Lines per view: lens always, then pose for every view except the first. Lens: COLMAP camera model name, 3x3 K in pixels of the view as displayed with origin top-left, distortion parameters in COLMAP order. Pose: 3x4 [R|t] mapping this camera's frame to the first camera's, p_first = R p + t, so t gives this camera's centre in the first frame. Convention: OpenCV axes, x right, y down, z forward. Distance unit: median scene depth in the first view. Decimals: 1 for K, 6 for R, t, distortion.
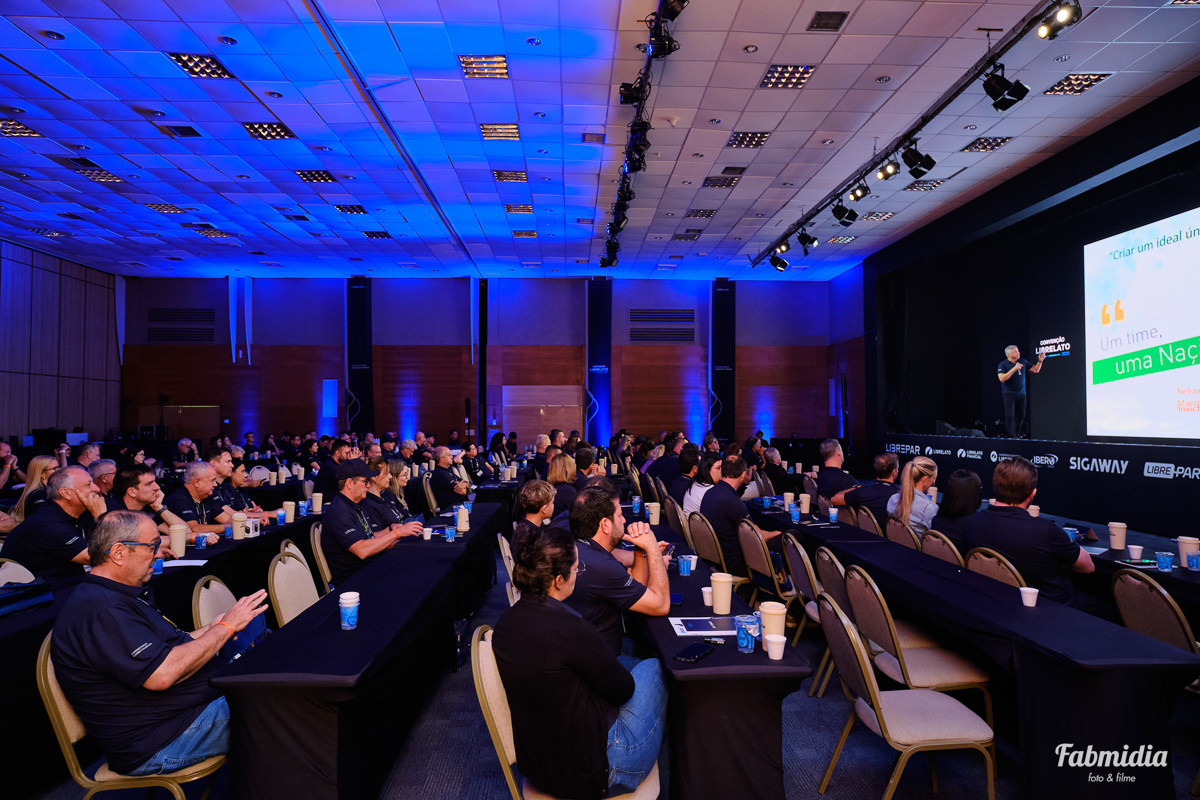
lens RADIAL K [[668.8, 0, 587.3], [0, 668.8, 400.3], [0, 0, 1]] dist [-0.033828, 0.007843]
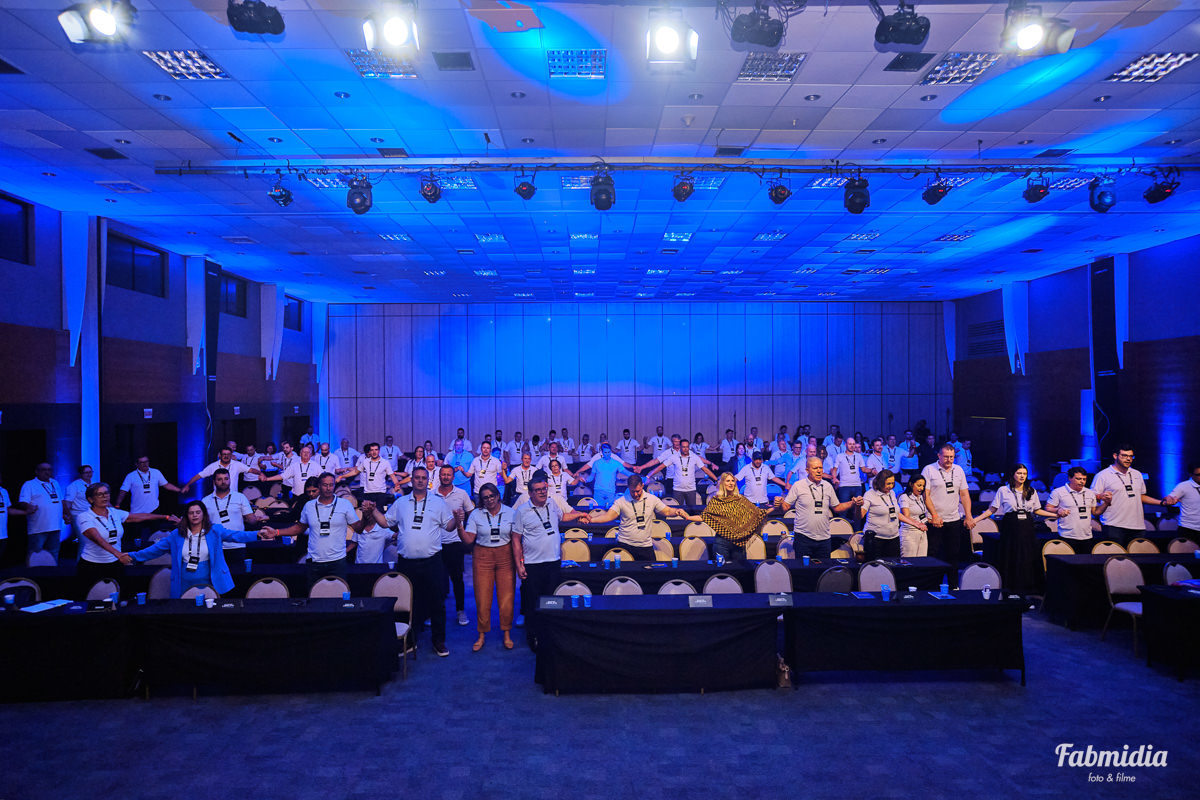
lens RADIAL K [[668.8, 0, 590.7], [0, 668.8, 404.1], [0, 0, 1]] dist [-0.033828, 0.007843]
pose [[-0.033218, 0.006293, -0.999428, 0.447648], [0.029787, 0.999542, 0.005304, -0.036154], [0.999004, -0.029594, -0.033391, 0.416314]]
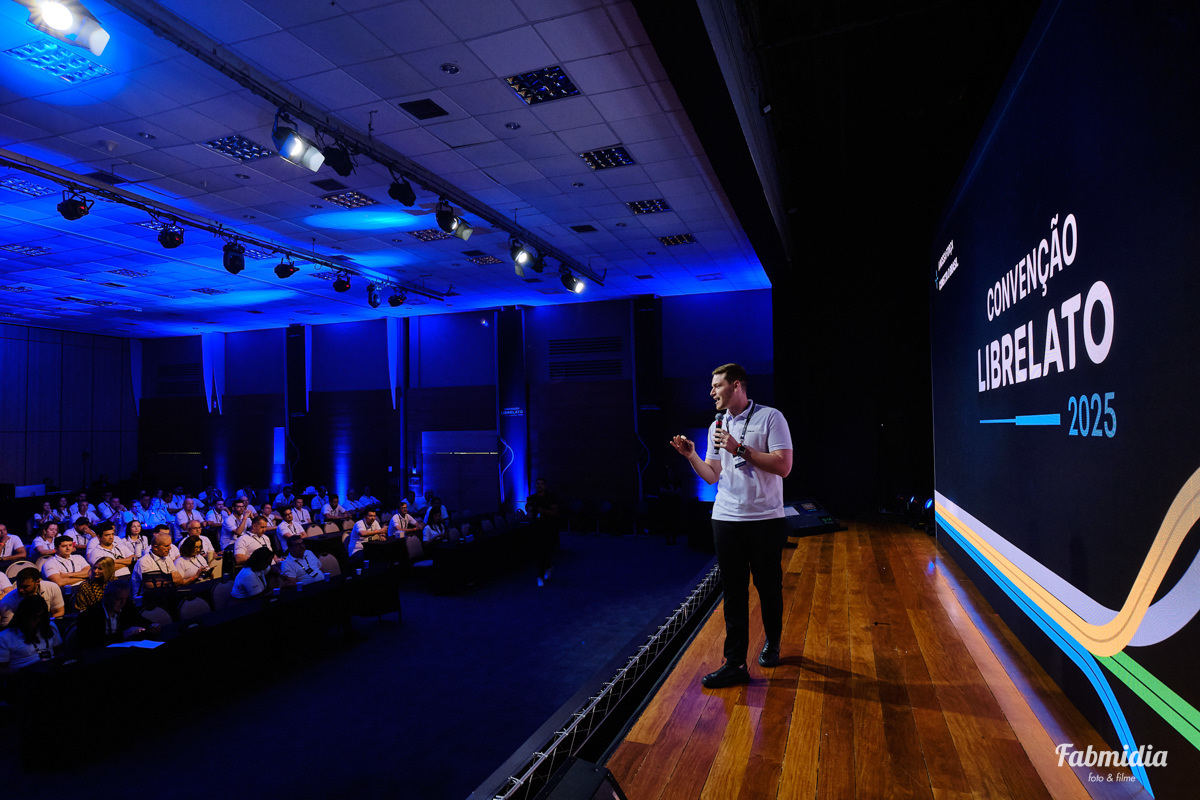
lens RADIAL K [[668.8, 0, 601.1], [0, 668.8, 405.9], [0, 0, 1]] dist [-0.033828, 0.007843]
pose [[0.933285, -0.024395, -0.358307, 0.442802], [0.021013, 0.999690, -0.013329, -0.040591], [0.358522, 0.004911, 0.933509, 0.226063]]
